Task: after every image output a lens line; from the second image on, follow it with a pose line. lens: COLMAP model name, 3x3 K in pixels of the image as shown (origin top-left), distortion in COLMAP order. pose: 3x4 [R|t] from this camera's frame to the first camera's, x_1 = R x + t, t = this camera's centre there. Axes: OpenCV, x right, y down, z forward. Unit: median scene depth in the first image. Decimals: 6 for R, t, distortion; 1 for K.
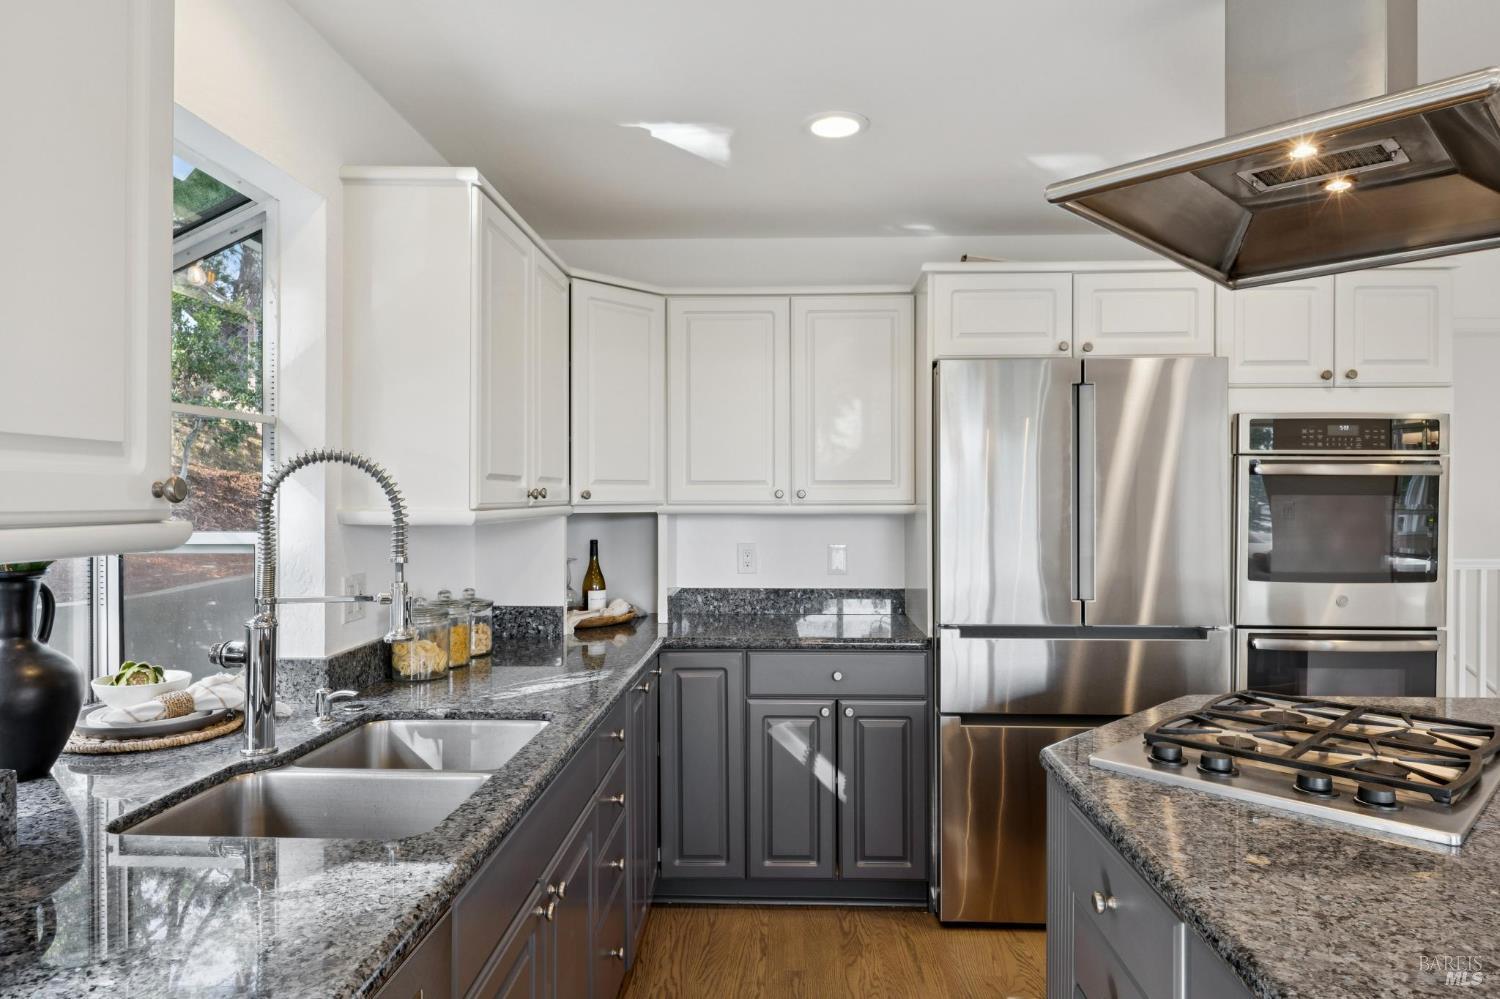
lens RADIAL K [[938.6, 0, 750.0], [0, 938.6, 499.5], [0, 0, 1]] dist [0.005355, -0.000822]
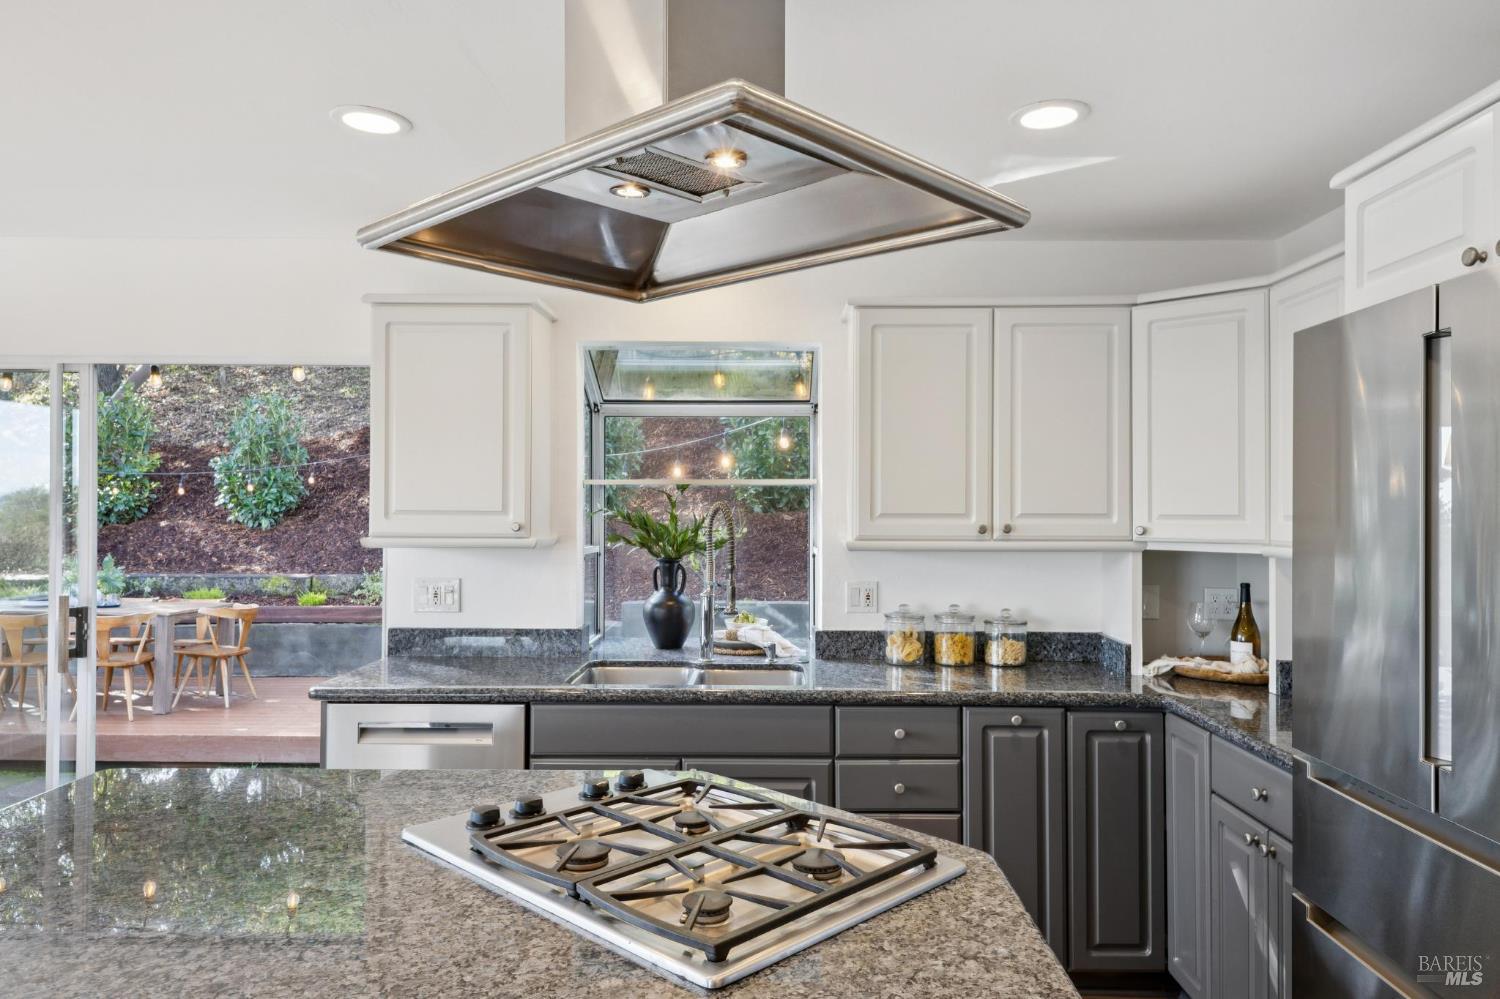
lens RADIAL K [[903.6, 0, 747.7], [0, 903.6, 489.4], [0, 0, 1]] dist [0.004504, -0.000212]
pose [[0.008121, -0.034936, -0.999357, 0.766500], [-0.010878, 0.999327, -0.035023, -0.010825], [0.999908, 0.011156, 0.007736, 0.609284]]
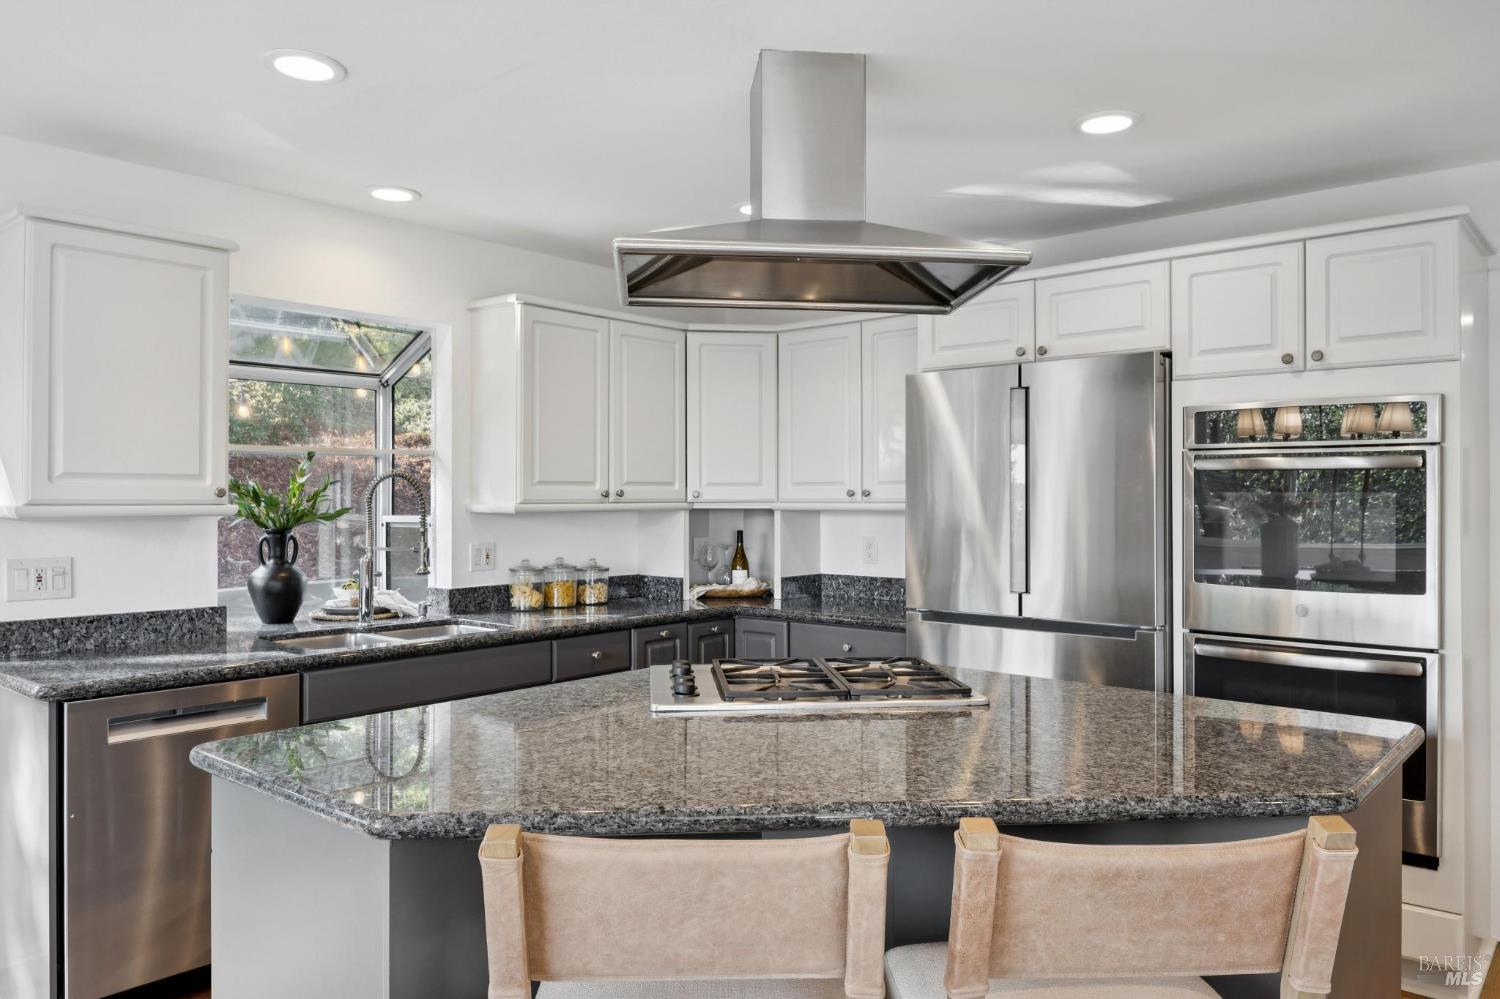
lens RADIAL K [[1028.5, 0, 750.0], [0, 1028.5, 499.5], [0, 0, 1]] dist [-0.073755, 0.001993]
pose [[0.772235, -0.001563, -0.635334, 0.826863], [-0.001237, 0.999991, -0.003963, 0.007559], [0.635335, 0.003846, 0.772227, -0.074195]]
